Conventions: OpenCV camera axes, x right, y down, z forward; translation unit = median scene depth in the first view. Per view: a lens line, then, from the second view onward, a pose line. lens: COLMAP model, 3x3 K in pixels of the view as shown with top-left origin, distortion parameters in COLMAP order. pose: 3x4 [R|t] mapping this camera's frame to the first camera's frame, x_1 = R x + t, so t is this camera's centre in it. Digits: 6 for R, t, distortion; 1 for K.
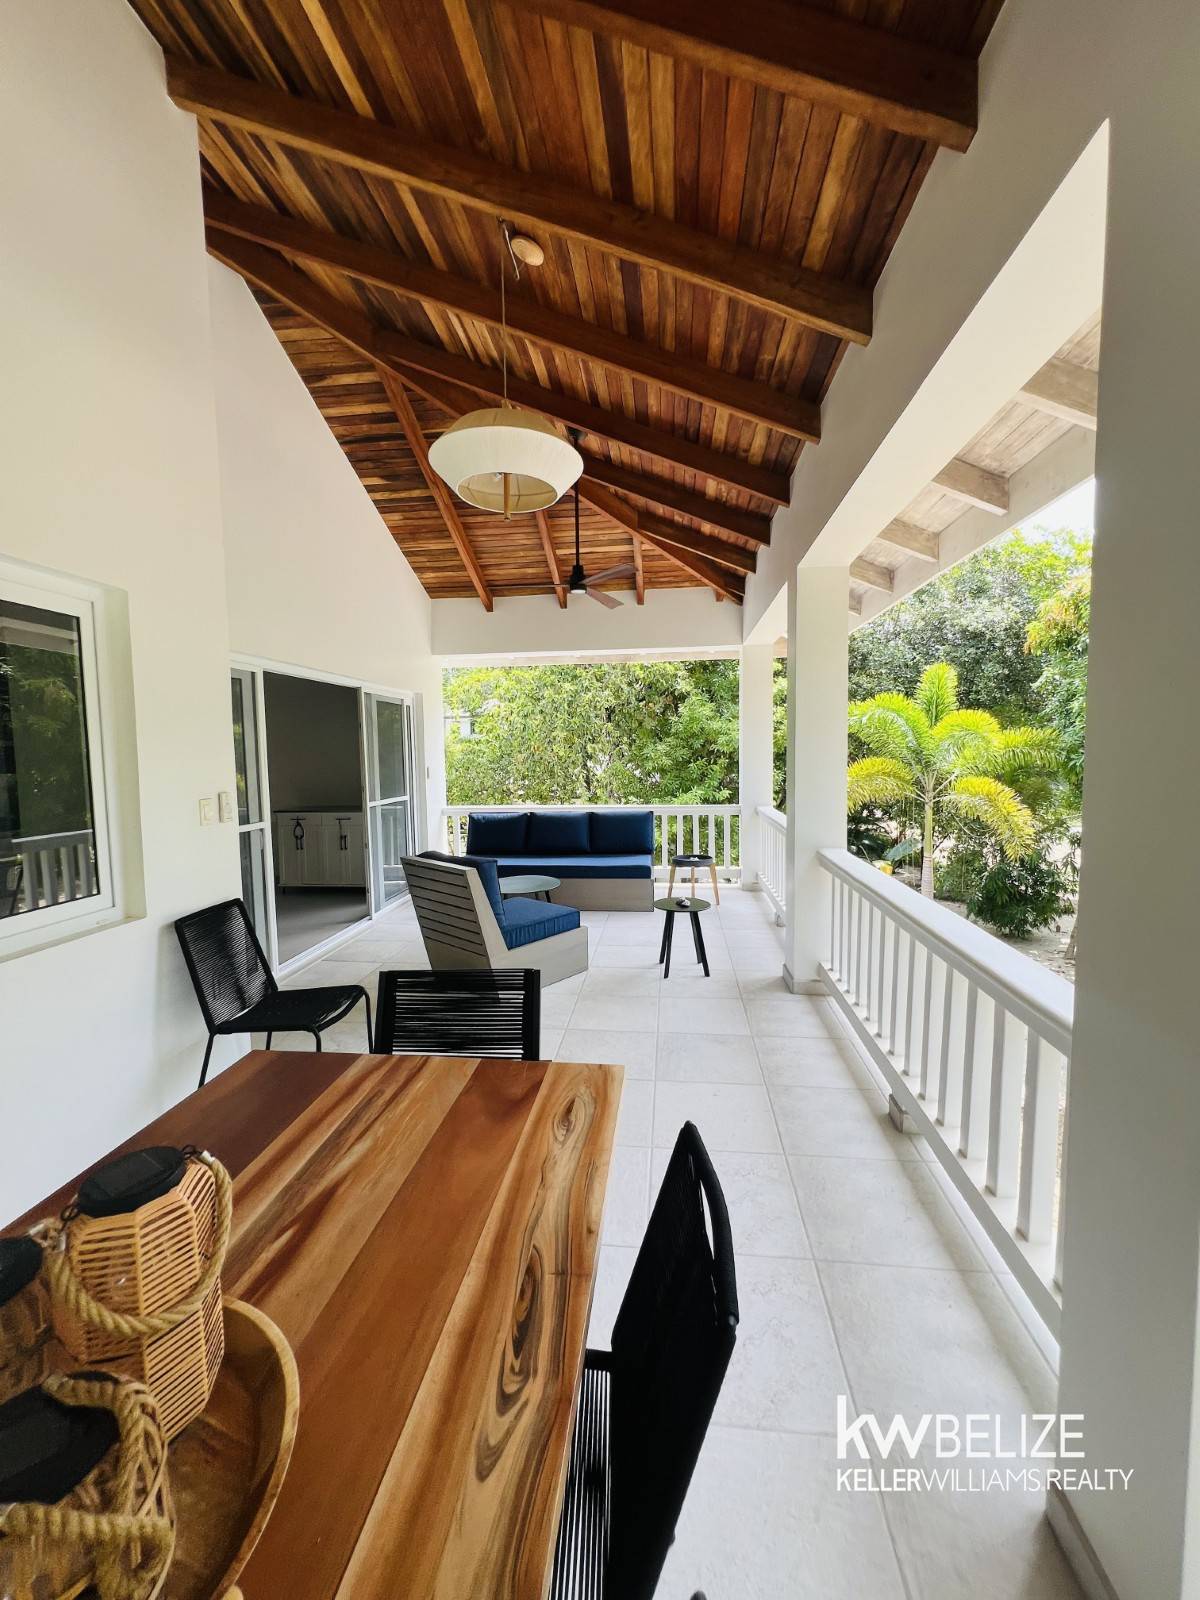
lens RADIAL K [[643.5, 0, 600.0], [0, 643.5, 800.0], [0, 0, 1]] dist [0.000958, 0.000233]
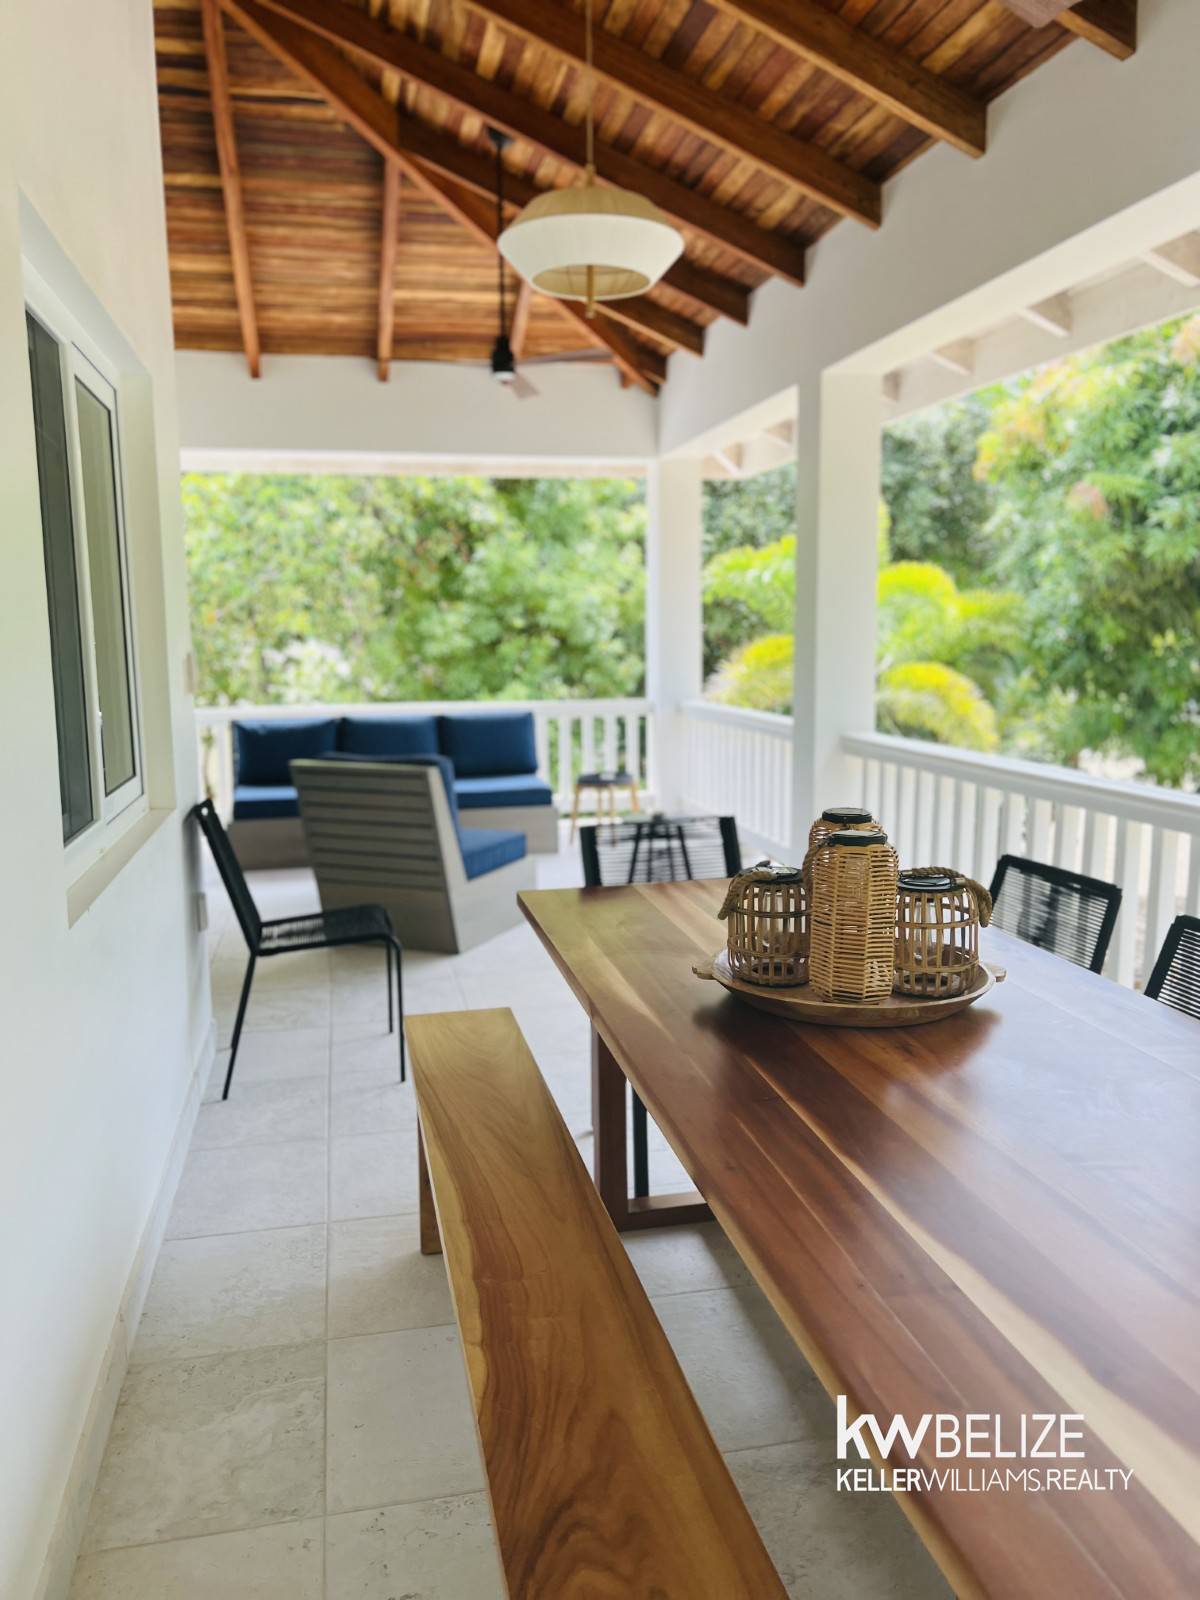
lens RADIAL K [[1209.9, 0, 600.0], [0, 1209.9, 800.0], [0, 0, 1]] dist [0.032720, -0.010218]
pose [[0.948317, -0.043184, 0.314371, -0.244319], [0.024301, 0.997671, 0.063740, 0.031861], [-0.316391, -0.052806, 0.947158, -0.192453]]
